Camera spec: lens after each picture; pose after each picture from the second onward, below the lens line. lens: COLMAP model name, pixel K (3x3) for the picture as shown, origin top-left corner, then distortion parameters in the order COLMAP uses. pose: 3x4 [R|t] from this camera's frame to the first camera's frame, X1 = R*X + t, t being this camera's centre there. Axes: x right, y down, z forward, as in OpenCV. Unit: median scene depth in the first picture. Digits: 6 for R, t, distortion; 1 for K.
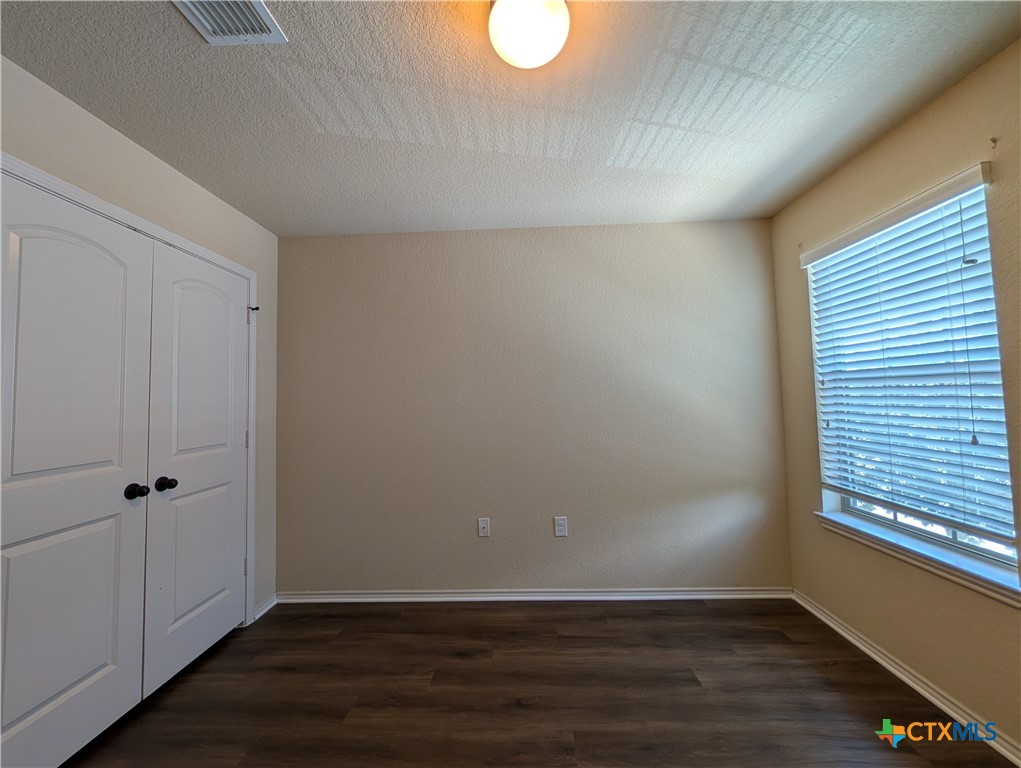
lens RADIAL K [[395.2, 0, 511.5], [0, 395.2, 378.8], [0, 0, 1]] dist [-0.000343, -0.000323]
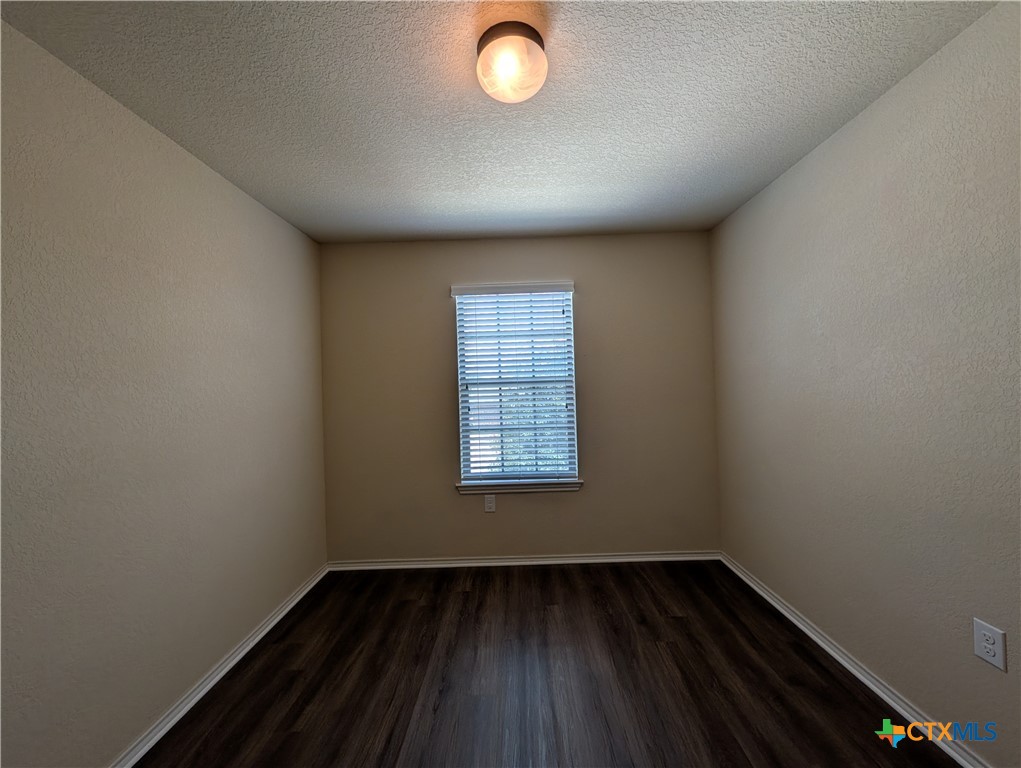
lens RADIAL K [[392.3, 0, 508.6], [0, 392.3, 381.4], [0, 0, 1]] dist [0.022677, 0.000108]
pose [[-0.008870, 0.031939, 0.999450, -0.560056], [-0.018045, 0.999322, -0.032095, 0.035880], [-0.999798, -0.018320, -0.008288, 0.874256]]
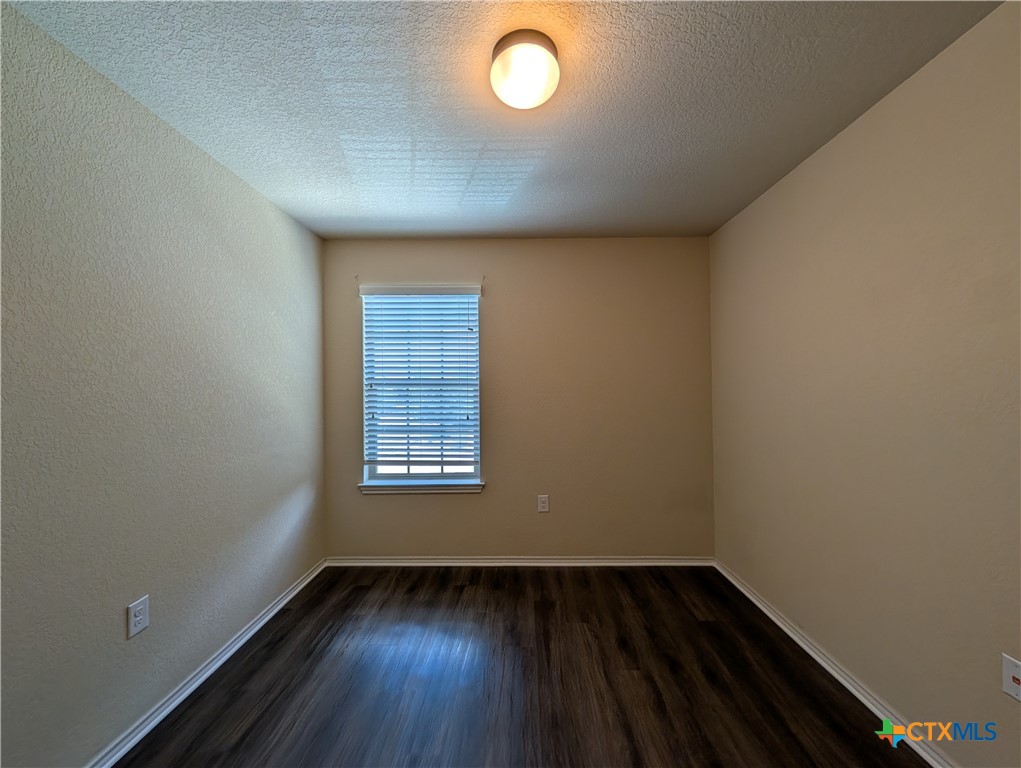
lens RADIAL K [[395.2, 0, 511.5], [0, 395.2, 378.8], [0, 0, 1]] dist [-0.000343, -0.000323]
pose [[-0.011416, 0.040184, 0.999127, -0.573180], [-0.046294, 0.998100, -0.040671, 0.019470], [-0.998863, -0.046717, -0.009534, 0.542853]]
